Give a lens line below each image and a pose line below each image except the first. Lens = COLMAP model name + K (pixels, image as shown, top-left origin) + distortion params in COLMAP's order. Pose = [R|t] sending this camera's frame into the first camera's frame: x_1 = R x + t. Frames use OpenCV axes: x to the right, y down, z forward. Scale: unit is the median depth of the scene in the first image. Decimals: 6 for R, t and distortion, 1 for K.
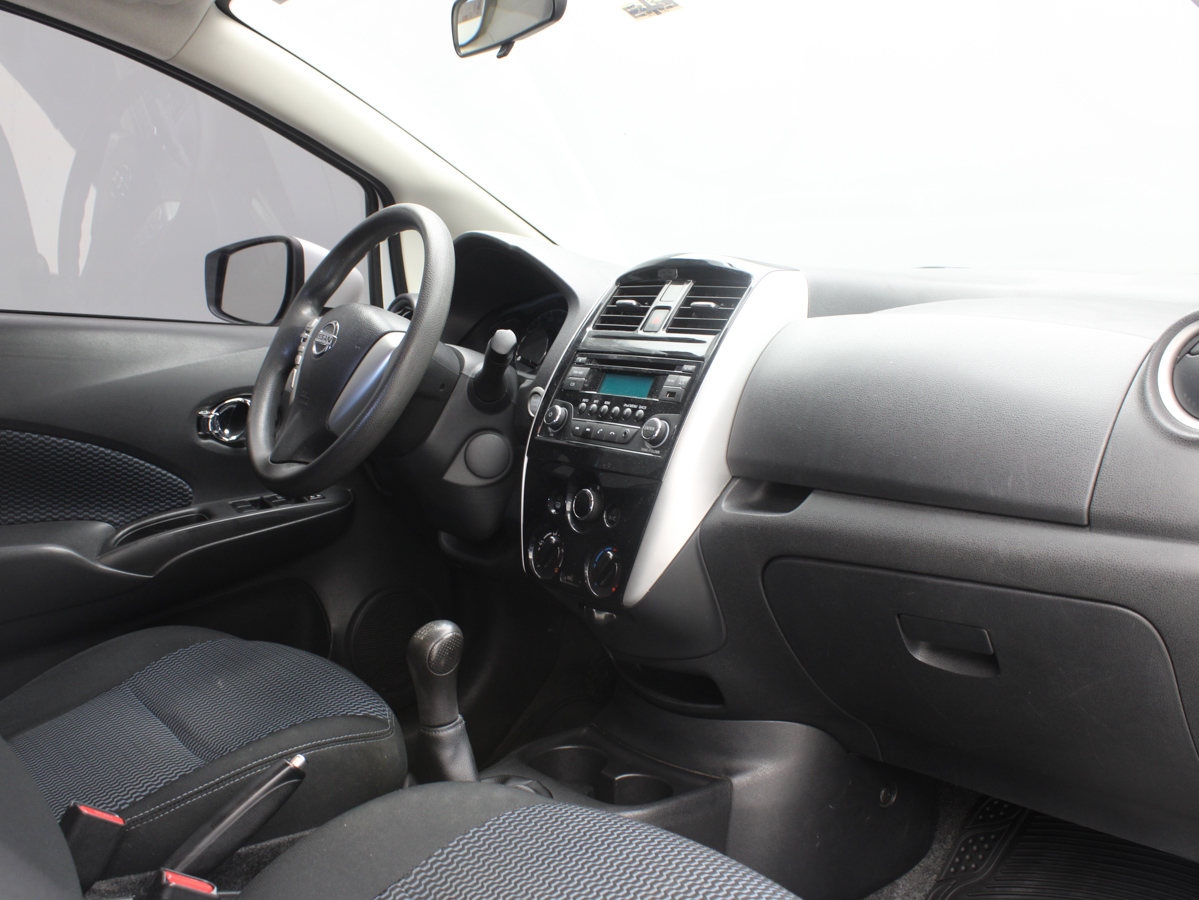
lens RADIAL K [[1191.6, 0, 599.5], [0, 1191.6, 450.0], [0, 0, 1]] dist [-0.172190, 0.147656]
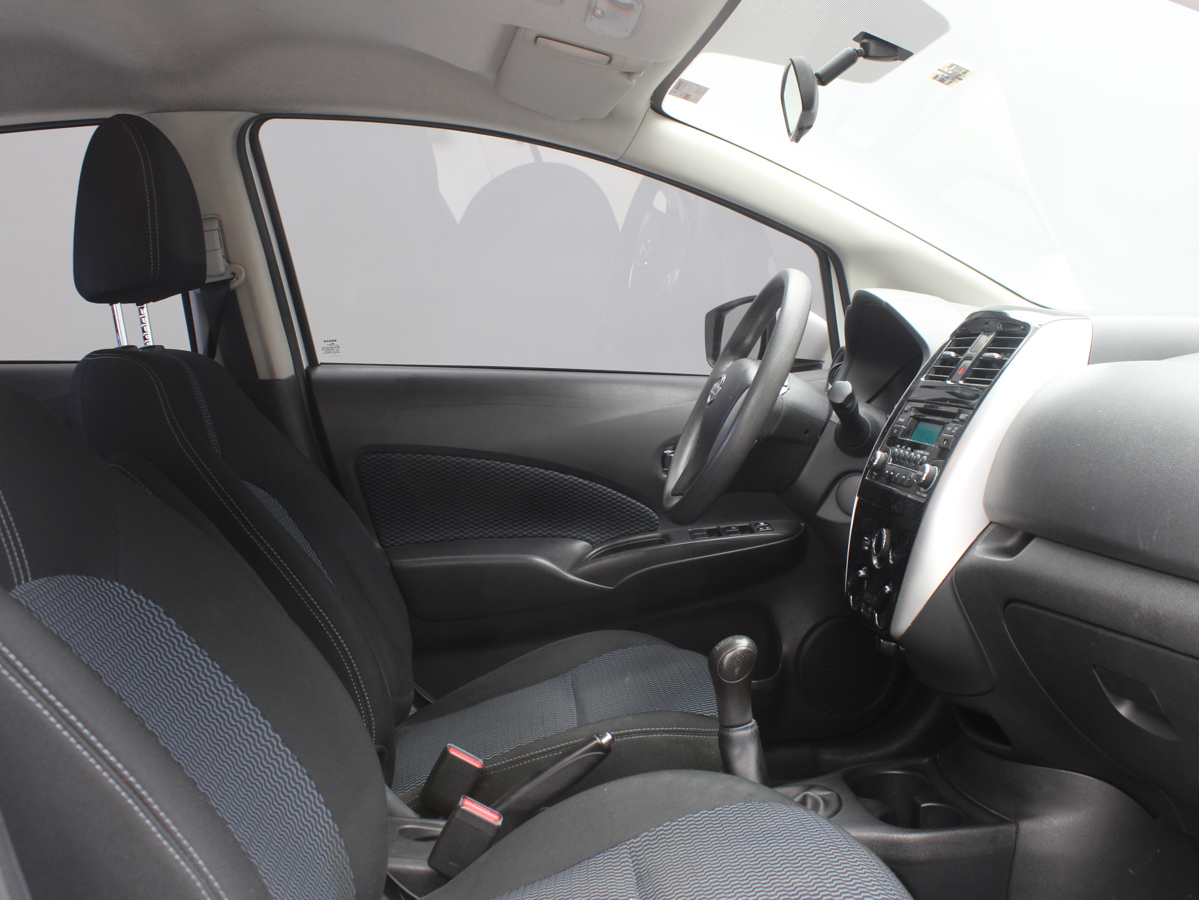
lens RADIAL K [[1191.6, 0, 599.5], [0, 1191.6, 450.0], [0, 0, 1]] dist [-0.172190, 0.147656]
pose [[0.833709, 0.014061, -0.552025, 0.352505], [-0.032858, 0.999168, -0.024174, -0.003620], [0.551226, 0.038292, 0.833477, -0.037613]]
